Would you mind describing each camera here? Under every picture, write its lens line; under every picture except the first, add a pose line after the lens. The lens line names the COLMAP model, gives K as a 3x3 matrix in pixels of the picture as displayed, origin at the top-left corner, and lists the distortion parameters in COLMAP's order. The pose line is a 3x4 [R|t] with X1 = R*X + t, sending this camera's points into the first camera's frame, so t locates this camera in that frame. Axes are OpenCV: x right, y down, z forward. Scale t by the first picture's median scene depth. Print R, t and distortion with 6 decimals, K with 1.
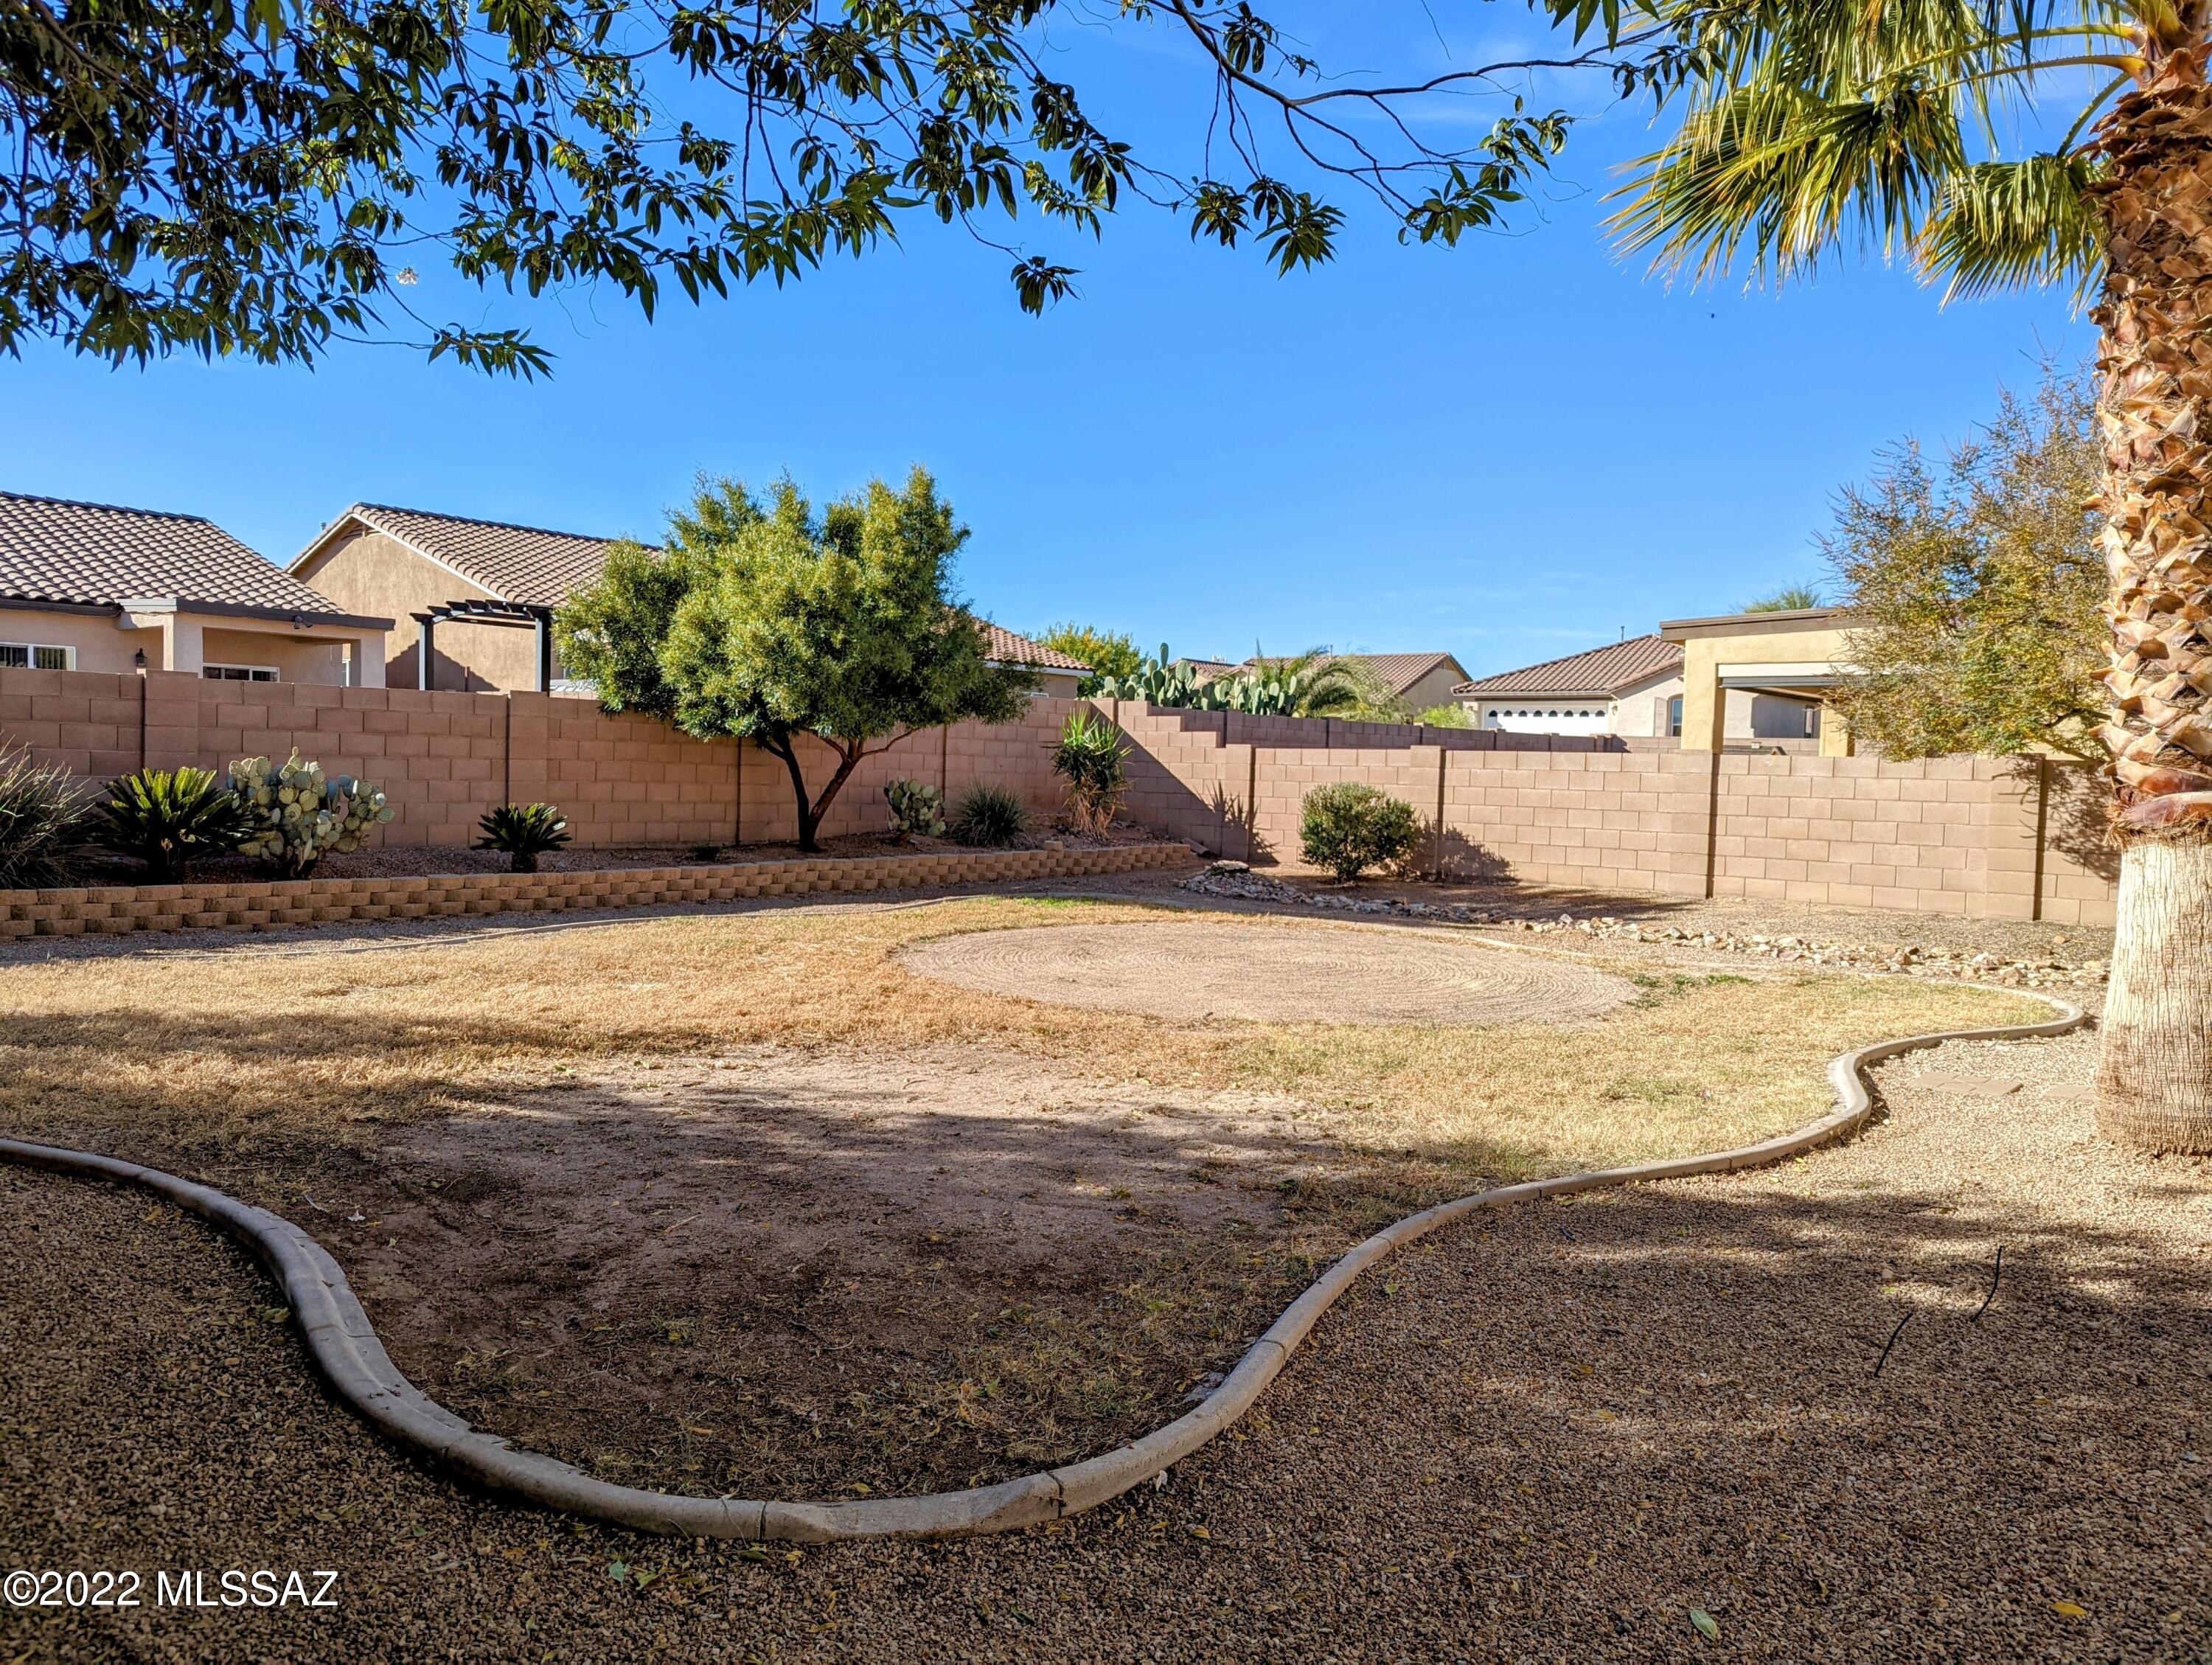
lens RADIAL K [[1552.2, 0, 1117.9], [0, 1552.2, 835.4], [0, 0, 1]] dist [0.065953, -0.045428]
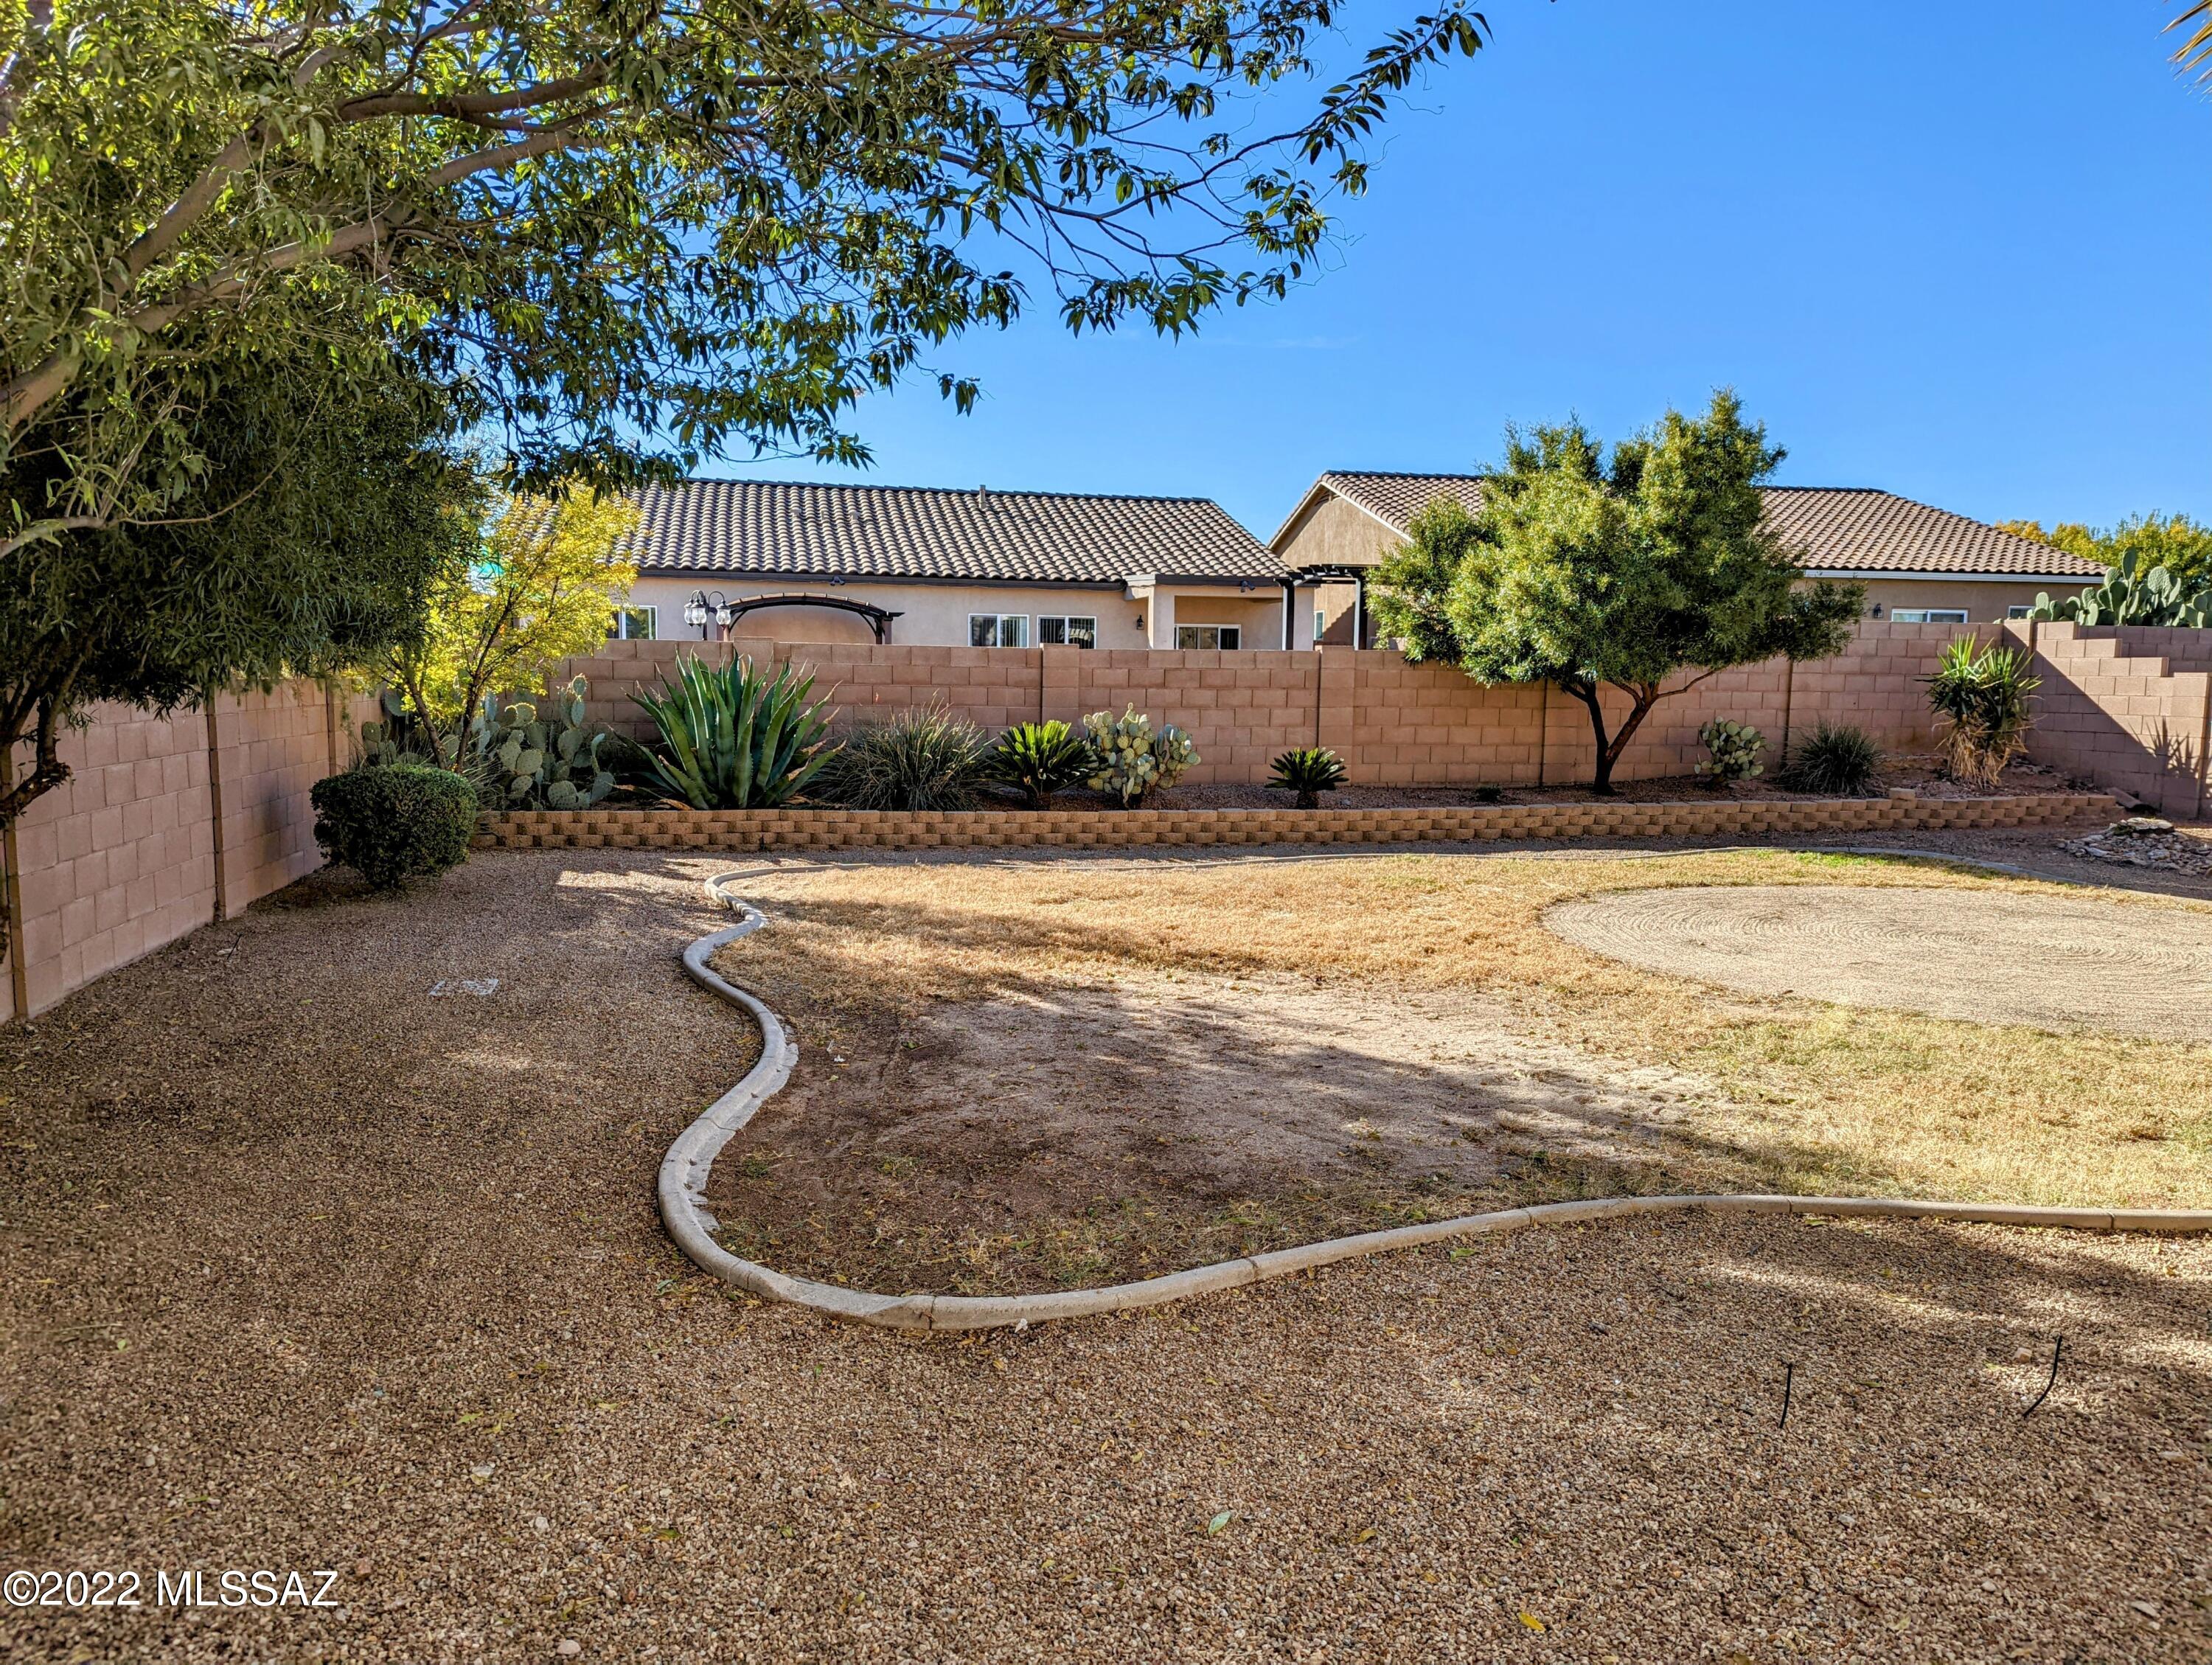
lens RADIAL K [[1552.2, 0, 1100.5], [0, 1552.2, 834.4], [0, 0, 1]] dist [0.065953, -0.045428]
pose [[0.796299, 0.041254, -0.603494, 0.184841], [-0.013942, 0.998658, 0.049871, -0.011875], [0.604742, -0.031298, 0.795806, 0.008346]]
